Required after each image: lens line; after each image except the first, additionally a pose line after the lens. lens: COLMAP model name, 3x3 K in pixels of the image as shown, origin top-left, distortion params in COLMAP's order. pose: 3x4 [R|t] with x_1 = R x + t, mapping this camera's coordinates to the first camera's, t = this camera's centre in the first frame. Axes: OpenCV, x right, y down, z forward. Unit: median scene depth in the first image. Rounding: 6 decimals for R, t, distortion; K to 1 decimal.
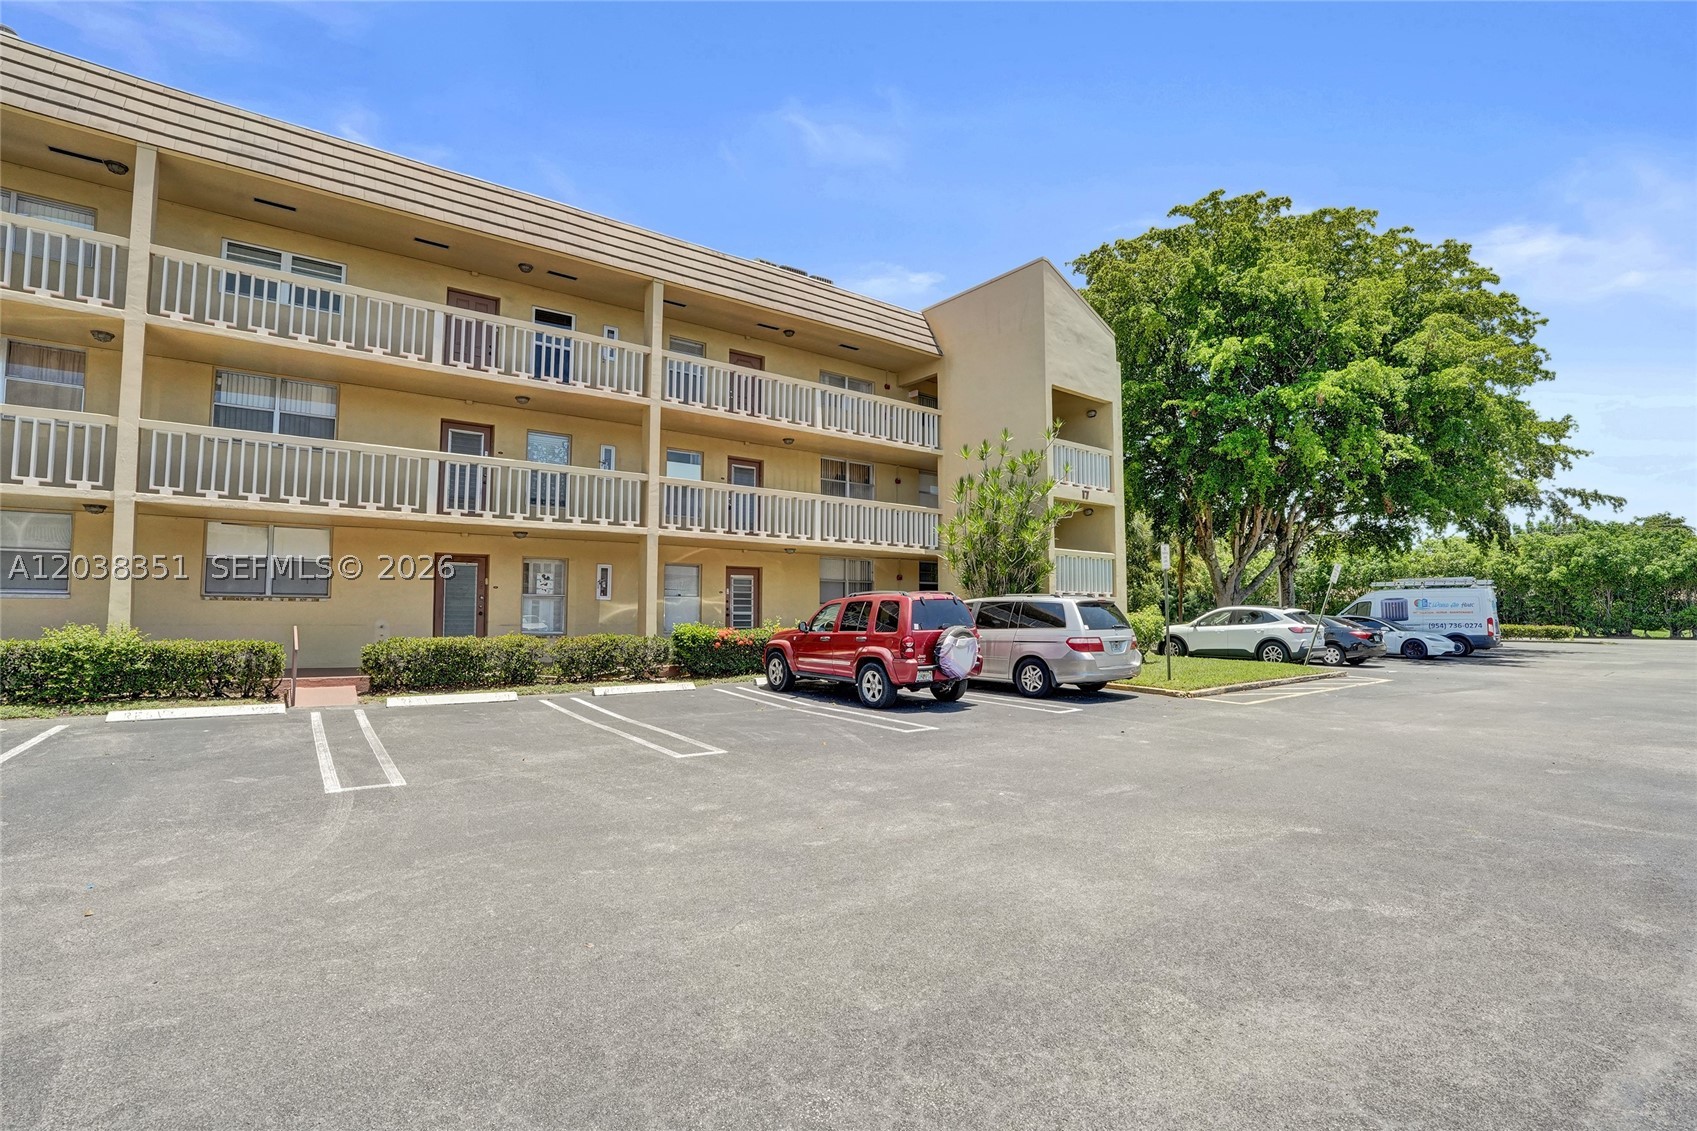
lens RADIAL K [[760.2, 0, 847.0], [0, 760.2, 447.1], [0, 0, 1]] dist [-0.024152, -0.000361]
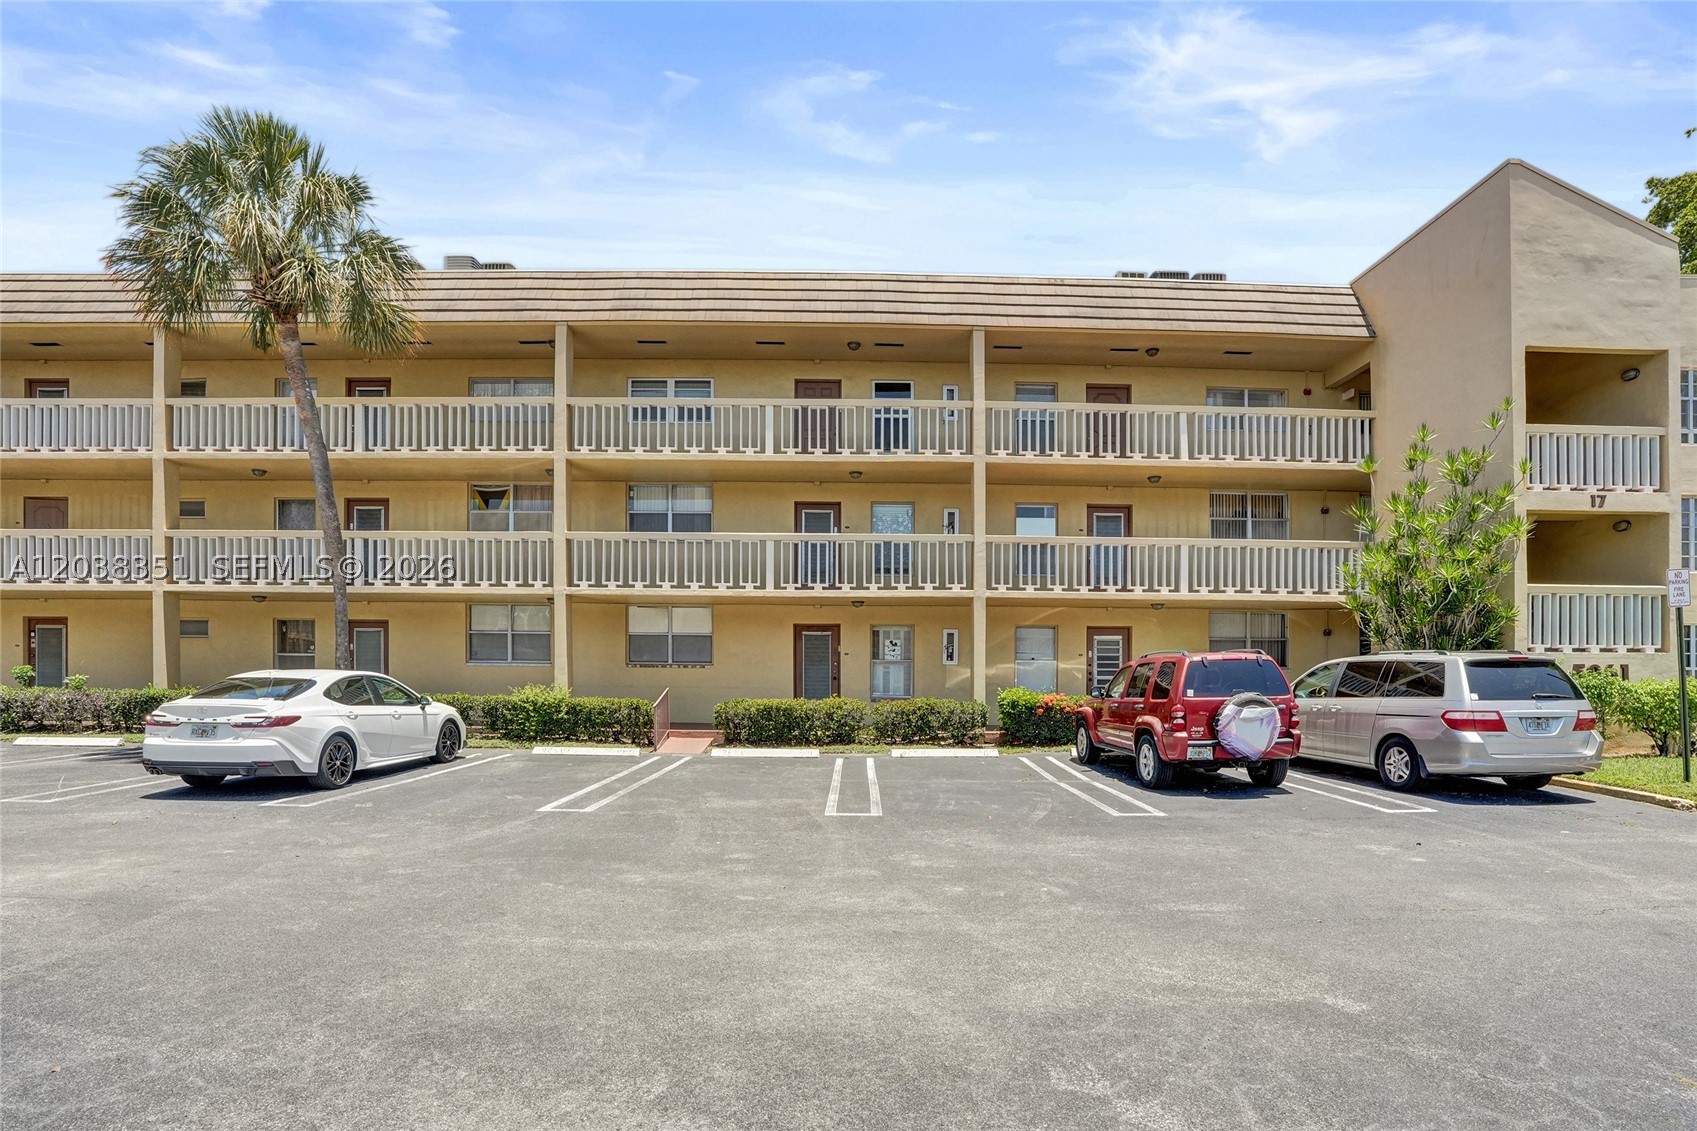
lens RADIAL K [[816.8, 0, 848.5], [0, 816.8, 565.5], [0, 0, 1]] dist [-0.058438, 0.029859]
pose [[0.819504, -0.074567, -0.568201, 0.203214], [0.116672, 0.992442, 0.038032, 0.018521], [0.561071, -0.097460, 0.822011, 0.069229]]
